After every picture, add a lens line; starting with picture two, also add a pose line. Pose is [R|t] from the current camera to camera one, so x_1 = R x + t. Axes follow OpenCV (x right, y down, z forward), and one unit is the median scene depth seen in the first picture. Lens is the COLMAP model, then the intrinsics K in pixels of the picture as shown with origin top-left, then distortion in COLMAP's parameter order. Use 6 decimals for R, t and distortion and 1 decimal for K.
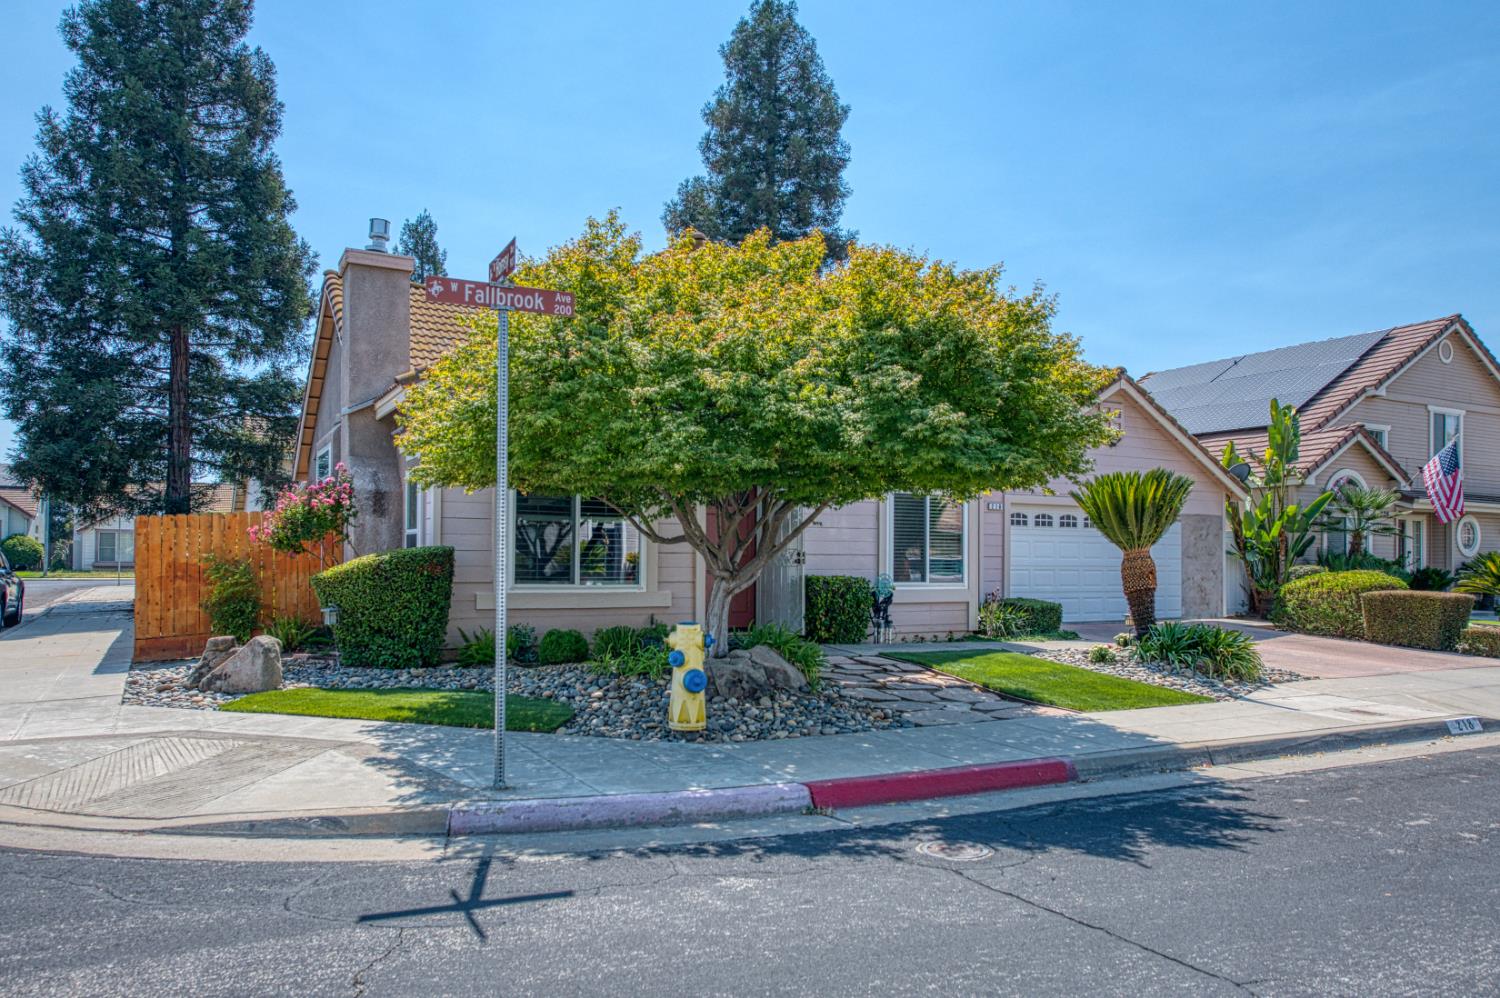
lens RADIAL K [[1060.0, 0, 750.0], [0, 1060.0, 499.0], [0, 0, 1]] dist [0.019085, 0.001760]
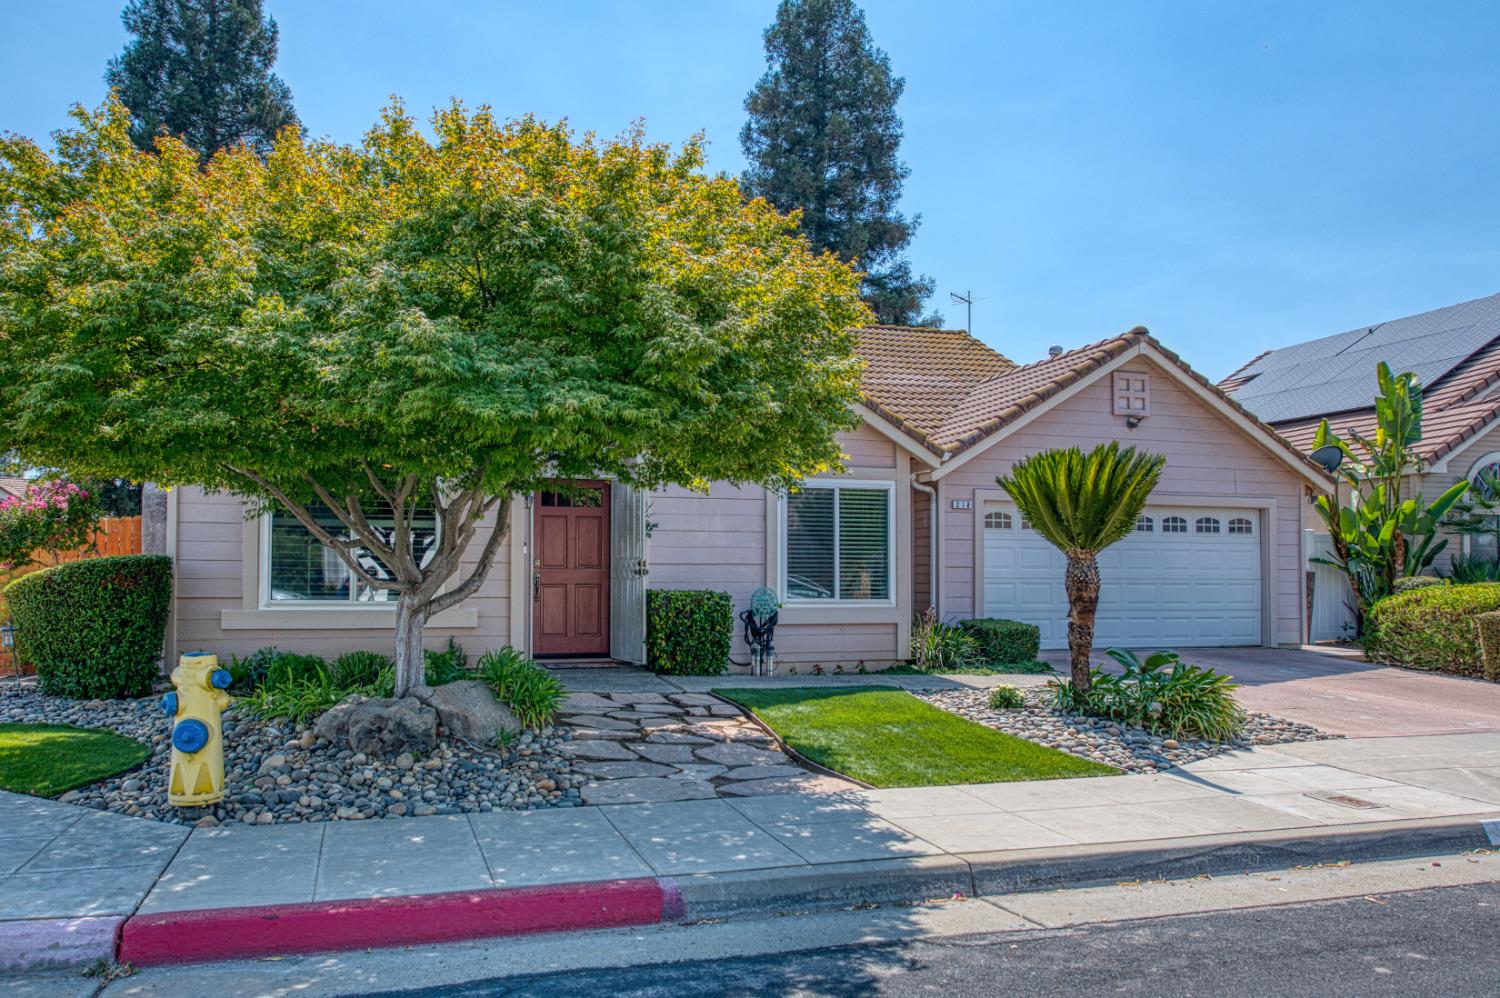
lens RADIAL K [[998.4, 0, 743.7], [0, 998.4, 513.4], [0, 0, 1]] dist [-0.001805, 0.002718]
pose [[0.974940, -0.018273, -0.221718, 0.224380], [0.016389, 0.999812, -0.010334, 0.017694], [0.221866, 0.006441, 0.975056, 0.211553]]
